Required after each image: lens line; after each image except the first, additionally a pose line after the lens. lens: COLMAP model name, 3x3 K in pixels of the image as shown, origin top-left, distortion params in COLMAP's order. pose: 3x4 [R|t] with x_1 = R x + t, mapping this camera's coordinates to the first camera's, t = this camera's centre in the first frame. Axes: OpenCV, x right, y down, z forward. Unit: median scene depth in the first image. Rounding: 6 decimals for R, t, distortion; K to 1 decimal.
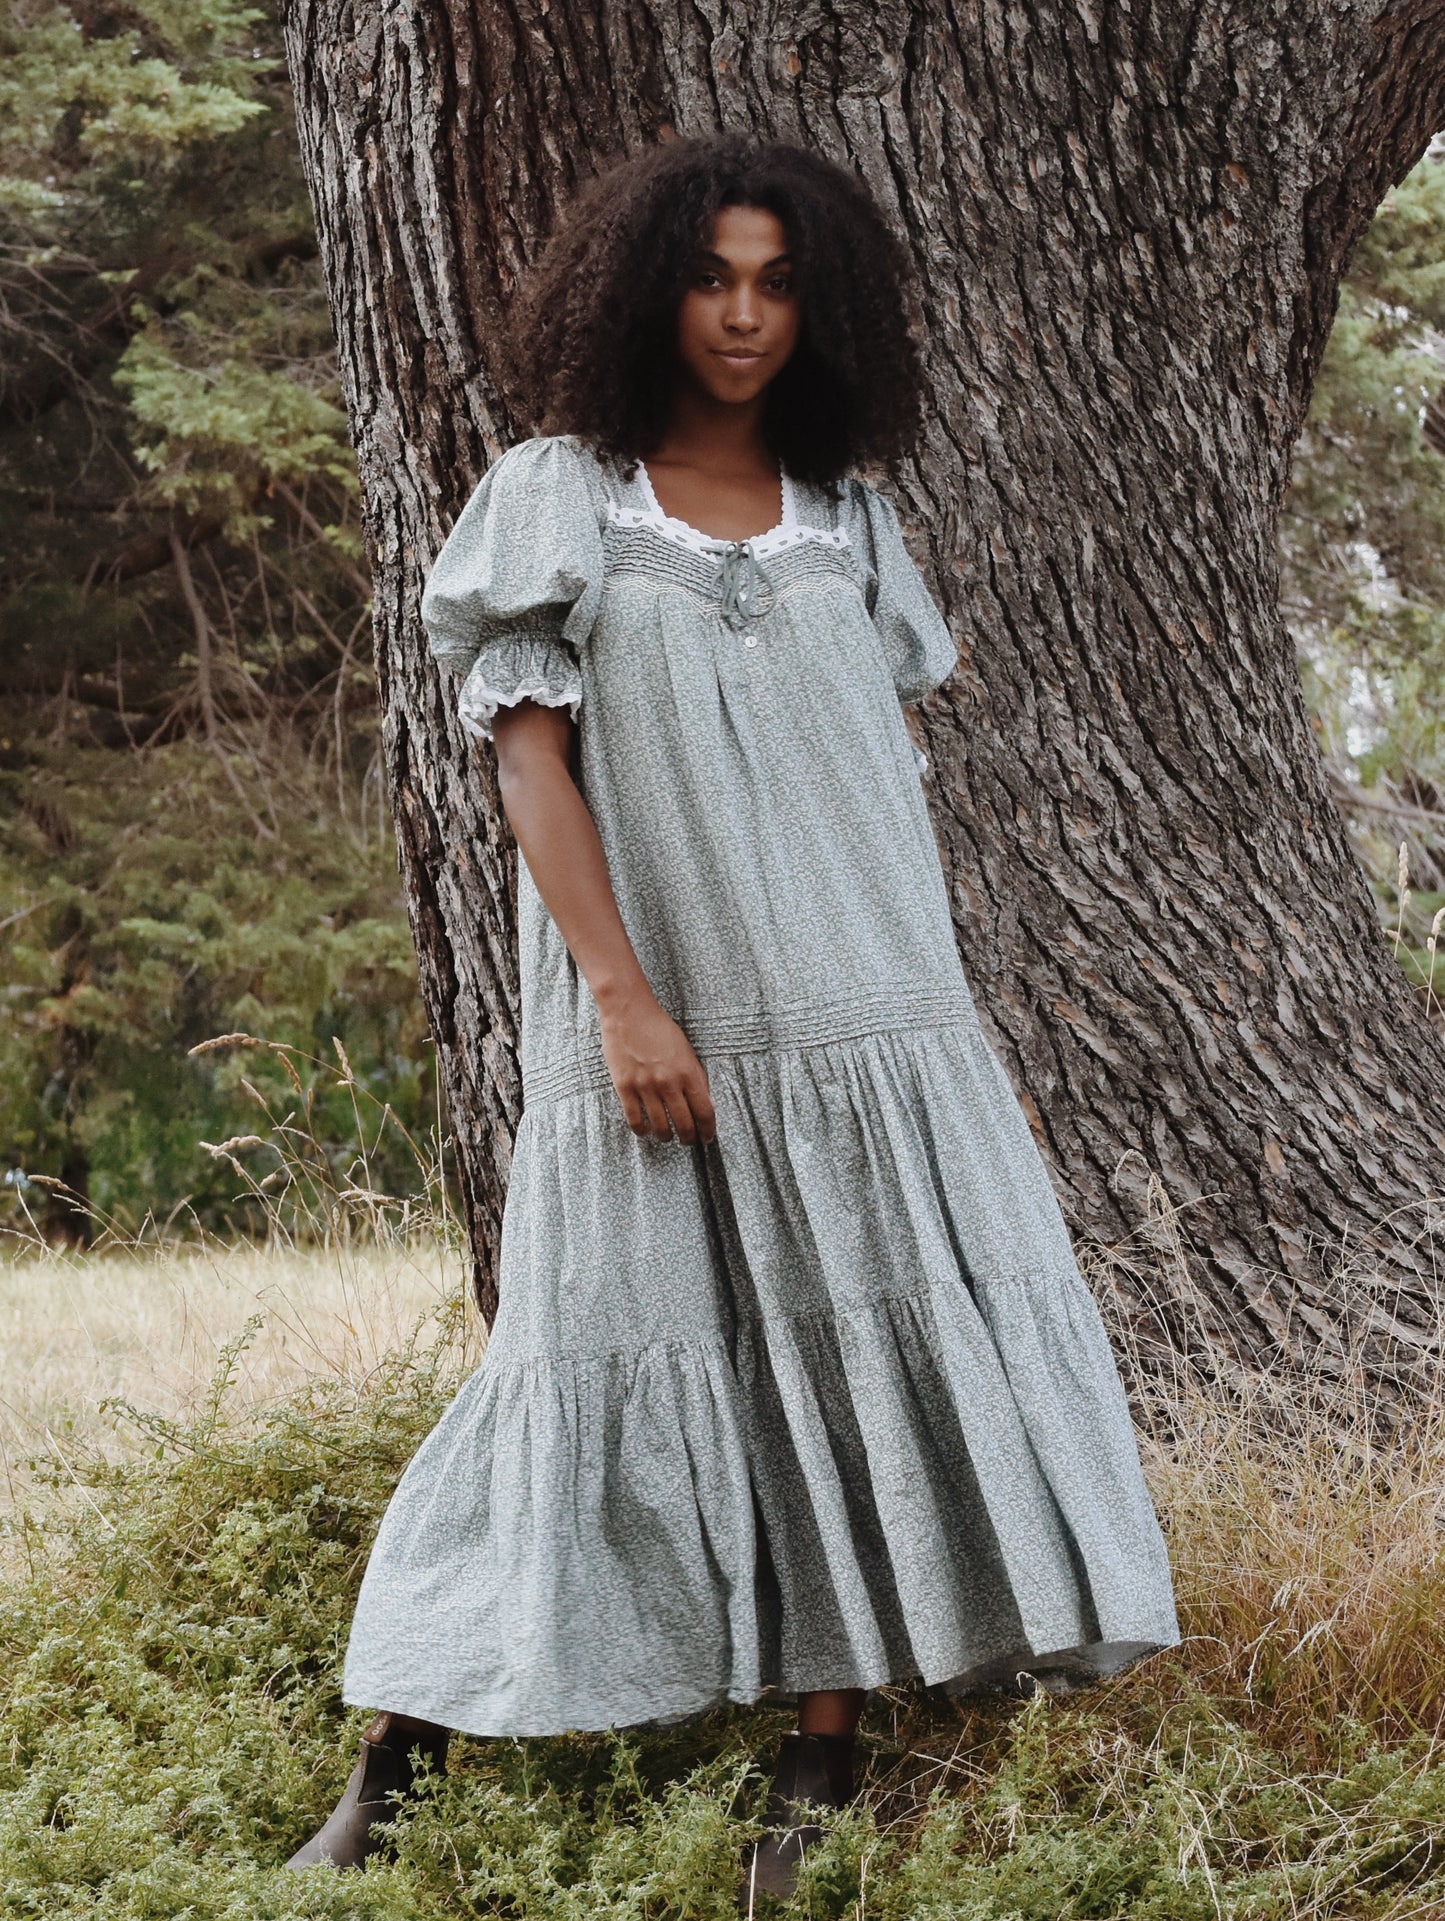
lens RADIAL K [[6034.3, 0, 1138.4], [0, 6034.3, 967.9], [0, 0, 1]] dist [-0.237599, 0.251430]
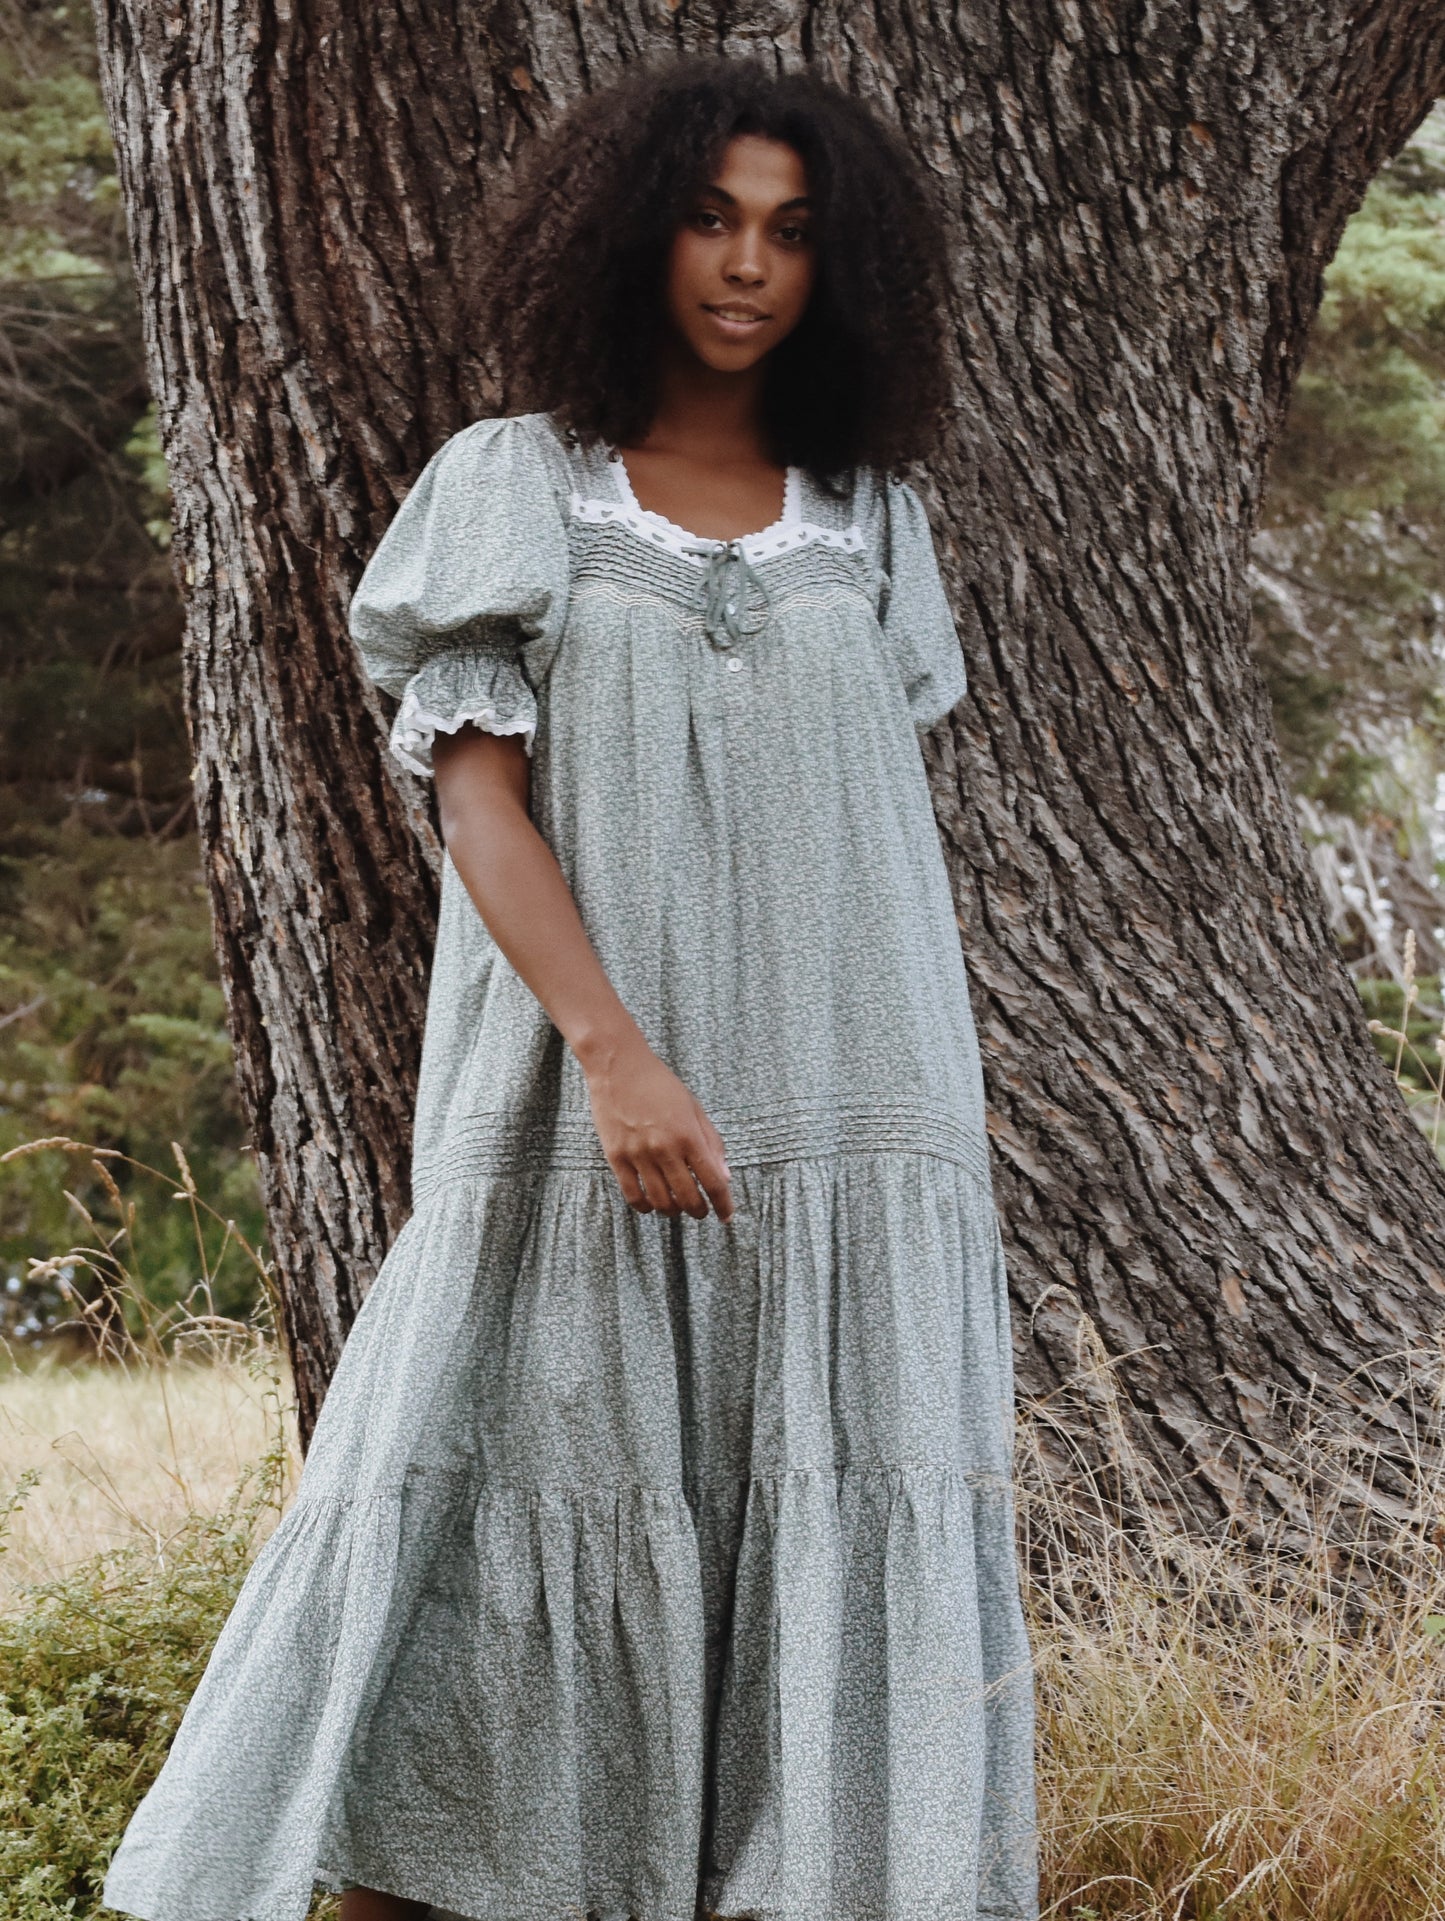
lens RADIAL K [[6310.8, 0, 1184.1], [0, 6310.8, 997.4], [0, 0, 1]] dist [-0.239091, 0.386672]
pose [[0.999964, 0.008367, -0.001451, 0.016510], [-0.008384, 0.999893, -0.011970, 0.000231], [0.001351, 0.011982, 0.999927, 0.114902]]
